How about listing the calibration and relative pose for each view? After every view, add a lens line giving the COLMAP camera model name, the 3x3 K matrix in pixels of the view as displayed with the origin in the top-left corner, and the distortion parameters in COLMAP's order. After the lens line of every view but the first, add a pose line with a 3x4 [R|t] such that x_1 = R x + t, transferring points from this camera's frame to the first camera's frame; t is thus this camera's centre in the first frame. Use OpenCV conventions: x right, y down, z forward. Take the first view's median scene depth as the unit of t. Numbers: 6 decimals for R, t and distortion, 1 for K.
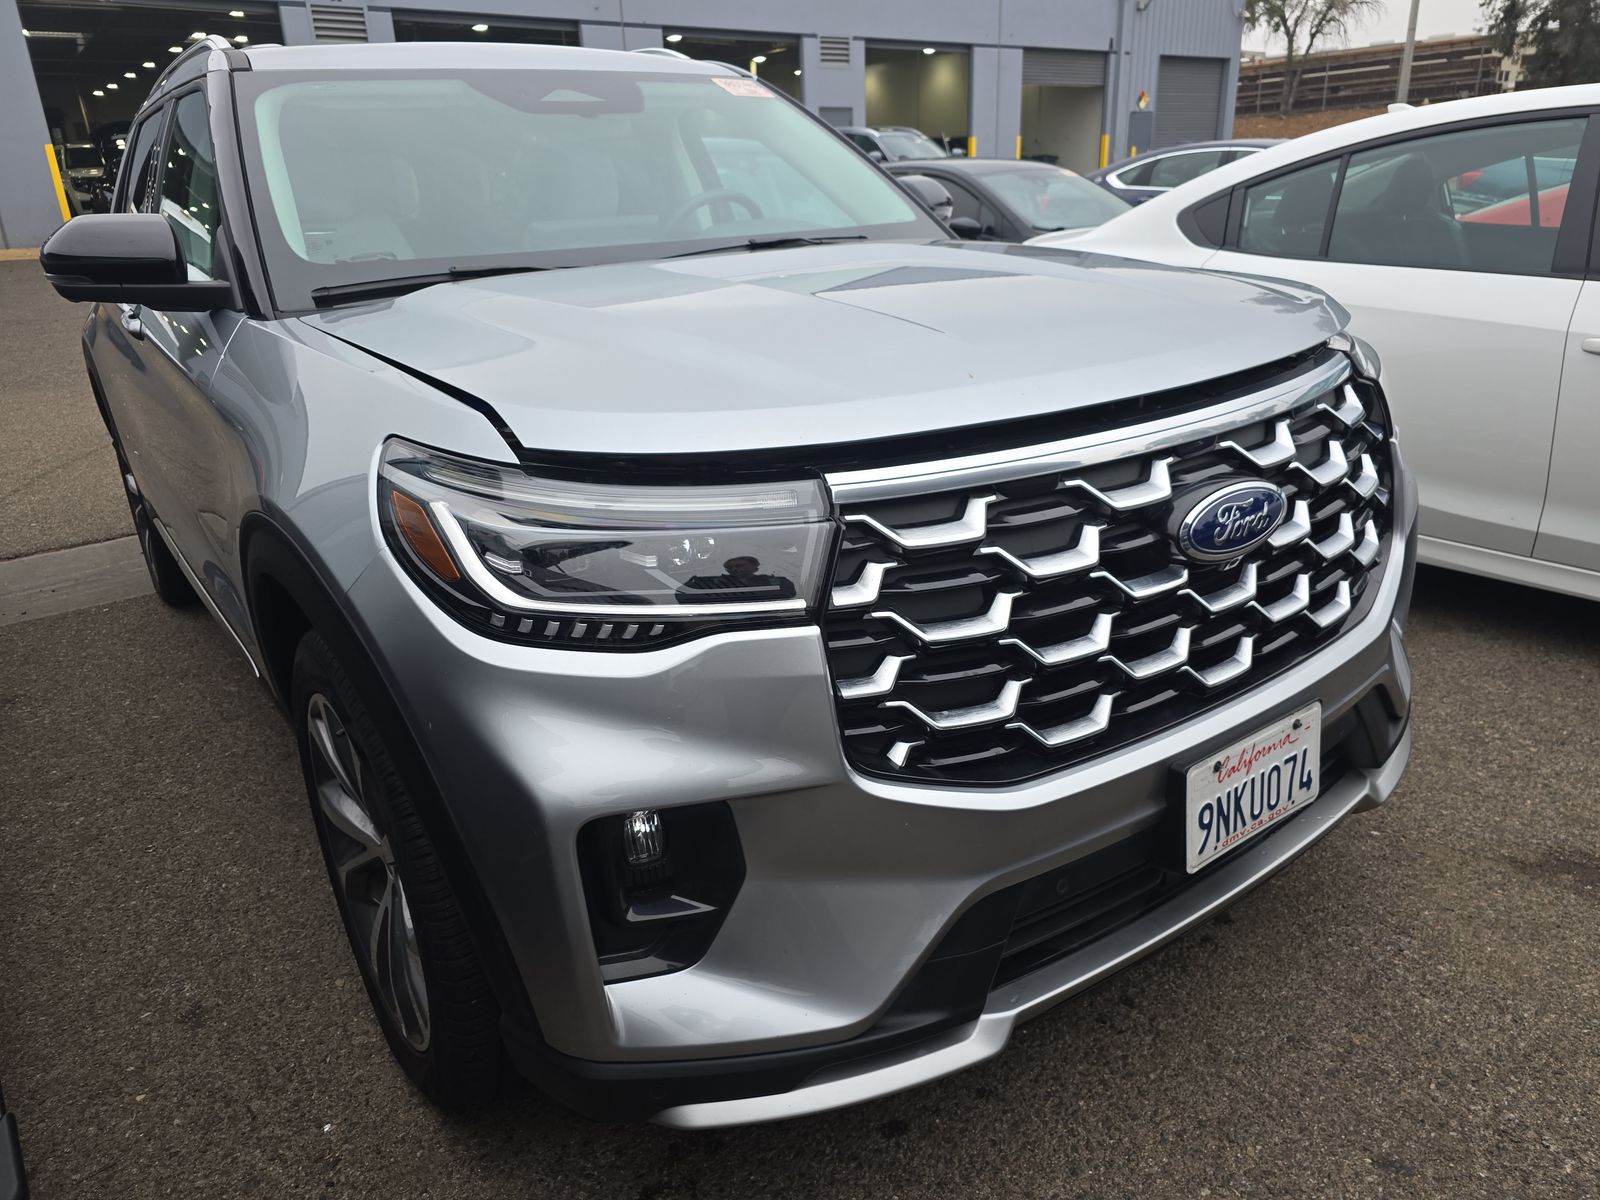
lens RADIAL K [[1076.4, 0, 816.9], [0, 1076.4, 580.9], [0, 0, 1]] dist [0.093254, -0.097235]
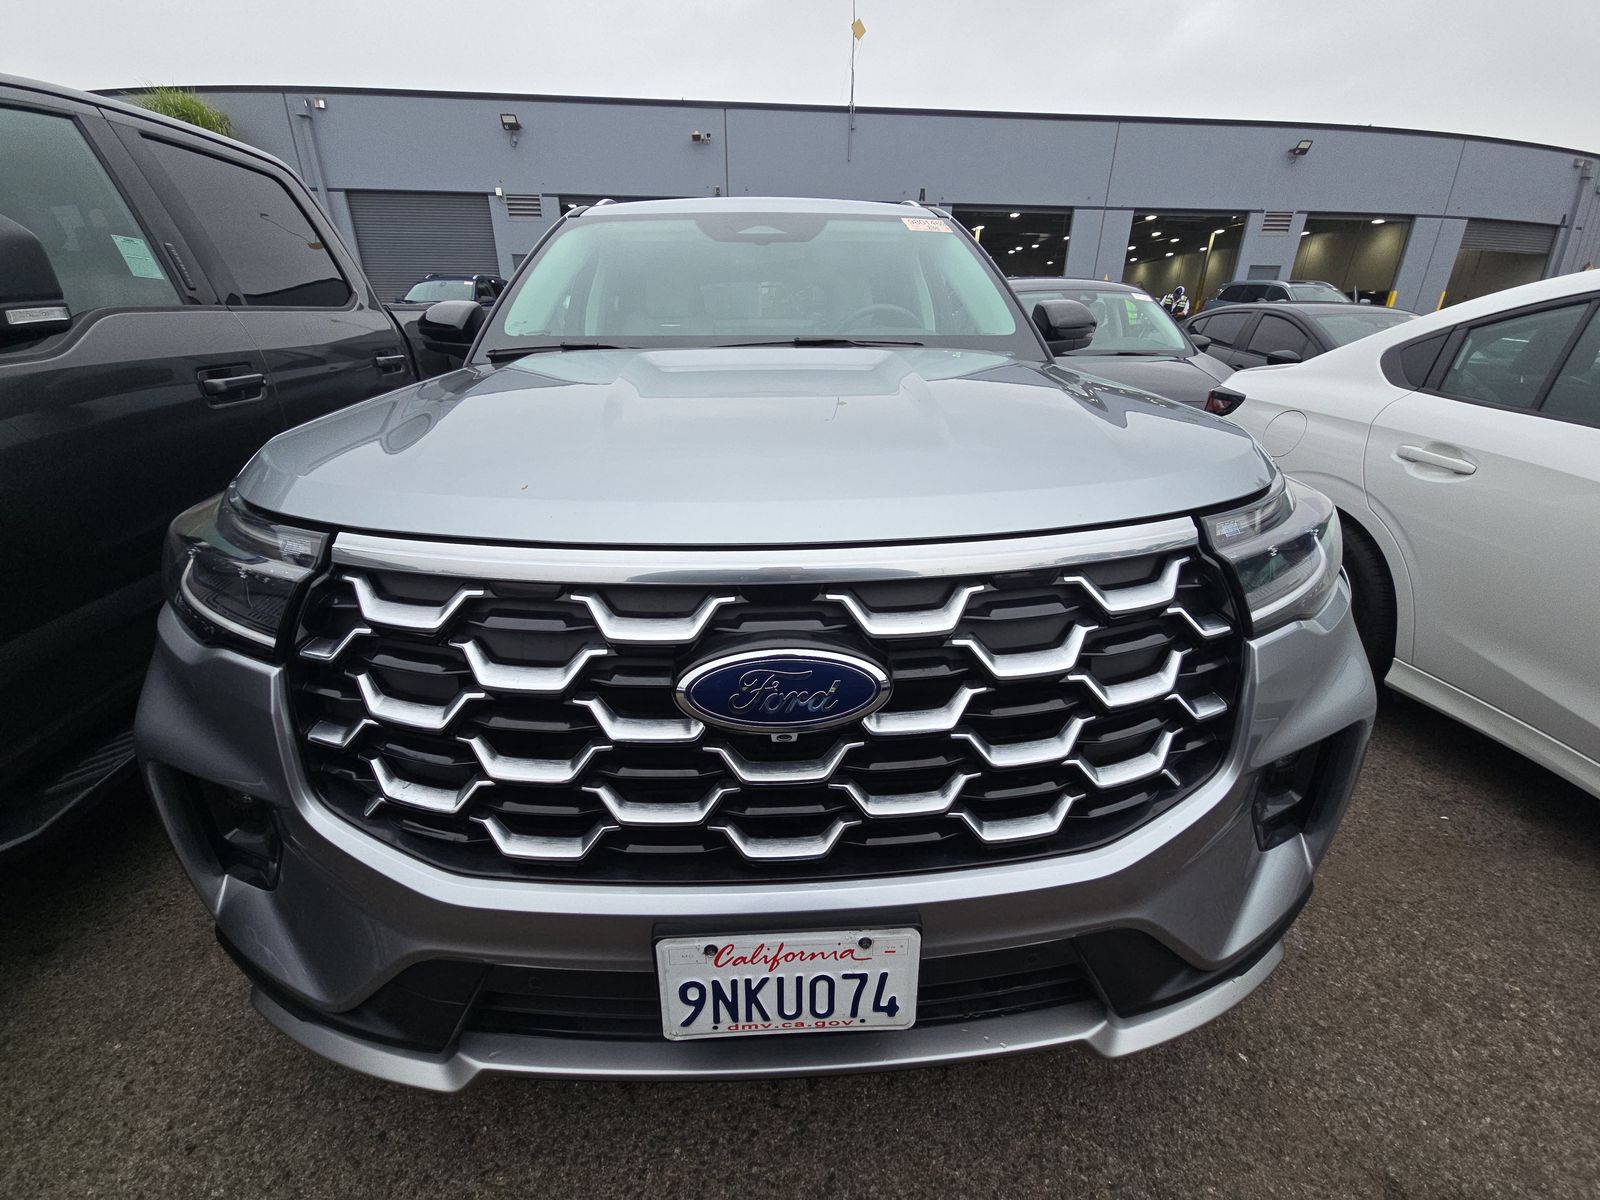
lens RADIAL K [[640.8, 0, 798.2], [0, 640.8, 590.4], [0, 0, 1]] dist [0.052197, -0.028984]
pose [[0.834196, 0.250710, -0.491183, 0.324127], [-0.225604, 0.967889, 0.110878, -0.097786], [0.503209, 0.018319, 0.863970, 0.306650]]
